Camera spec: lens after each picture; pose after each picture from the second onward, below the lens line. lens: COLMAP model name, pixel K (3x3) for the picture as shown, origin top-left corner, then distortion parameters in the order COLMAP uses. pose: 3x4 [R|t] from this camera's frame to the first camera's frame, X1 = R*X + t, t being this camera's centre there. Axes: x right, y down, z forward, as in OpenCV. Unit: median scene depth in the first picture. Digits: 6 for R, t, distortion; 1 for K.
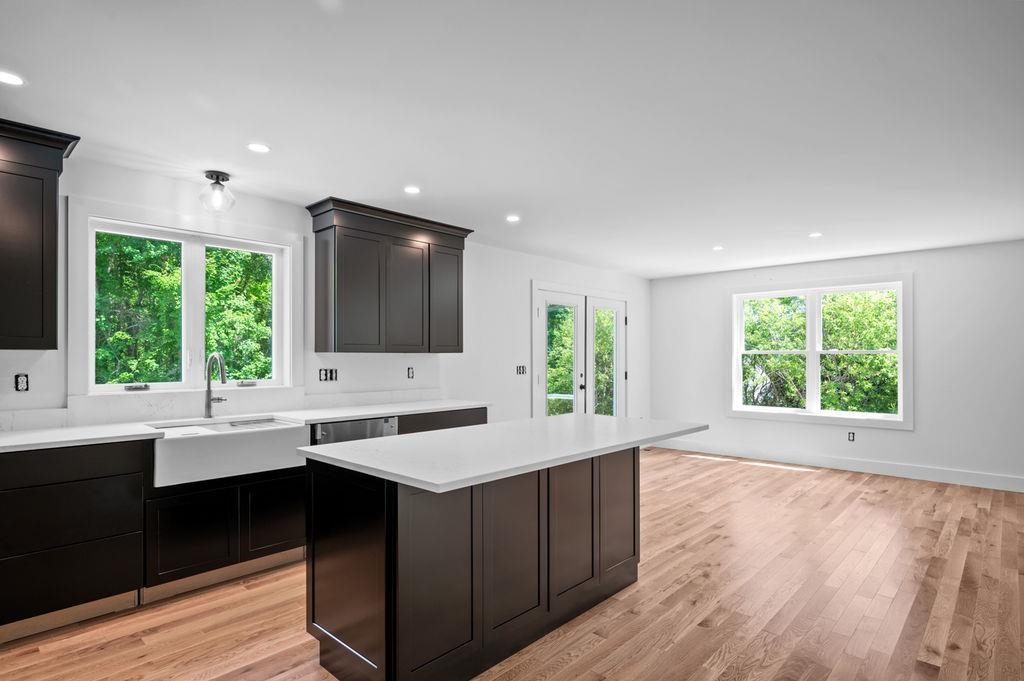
lens RADIAL K [[541.2, 0, 511.8], [0, 541.2, 357.9], [0, 0, 1]] dist [0.000648, 0.000363]
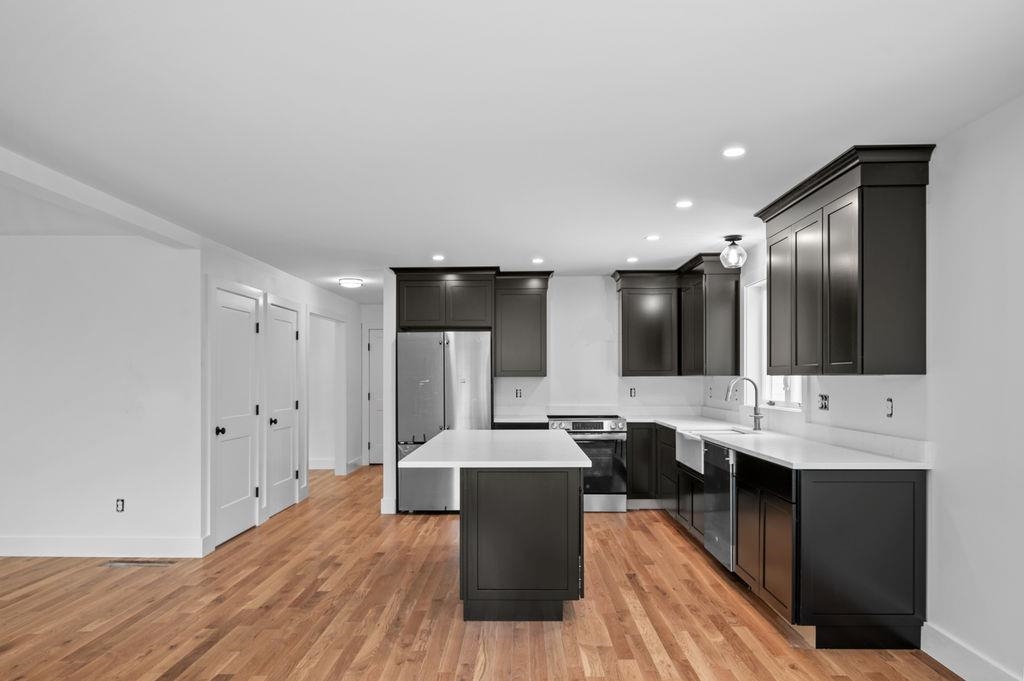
lens RADIAL K [[665.5, 0, 512.8], [0, 665.5, 377.2], [0, 0, 1]] dist [-0.003716, -0.002645]
pose [[-0.741175, -0.000057, -0.671312, 0.734448], [0.000333, 1.000000, -0.000452, -0.007503], [0.671312, -0.000558, -0.741175, 1.491060]]
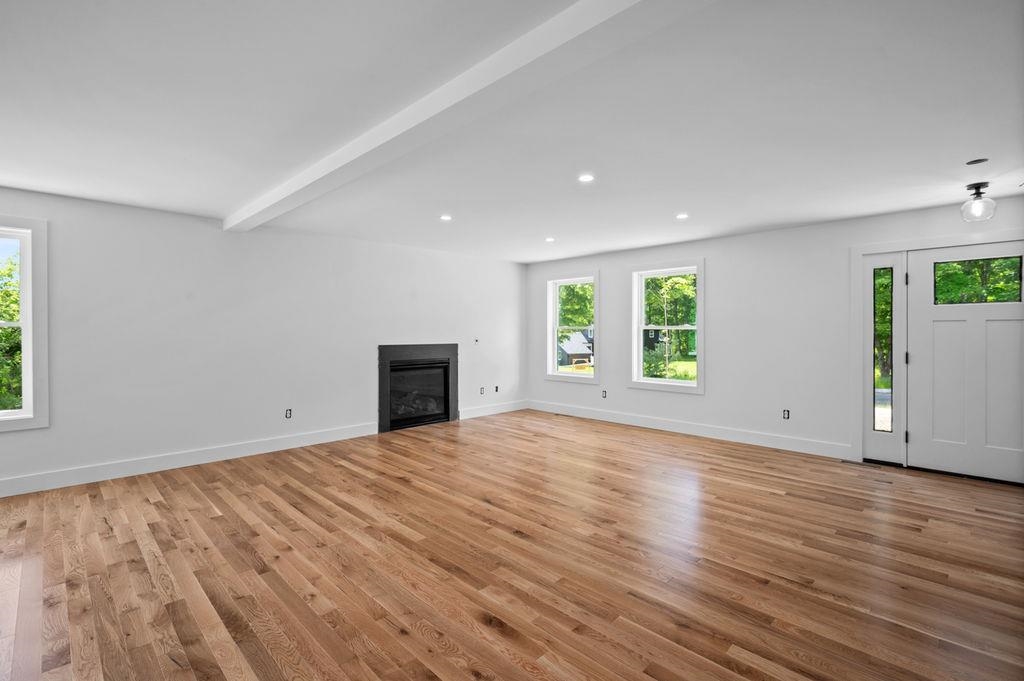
lens RADIAL K [[466.4, 0, 509.5], [0, 466.4, 329.8], [0, 0, 1]] dist [0.001418, 0.000378]
pose [[0.040641, 0.002628, 0.999170, 0.145289], [0.001331, 0.999996, -0.002684, -0.002414], [-0.999173, 0.001439, 0.040638, 0.447871]]
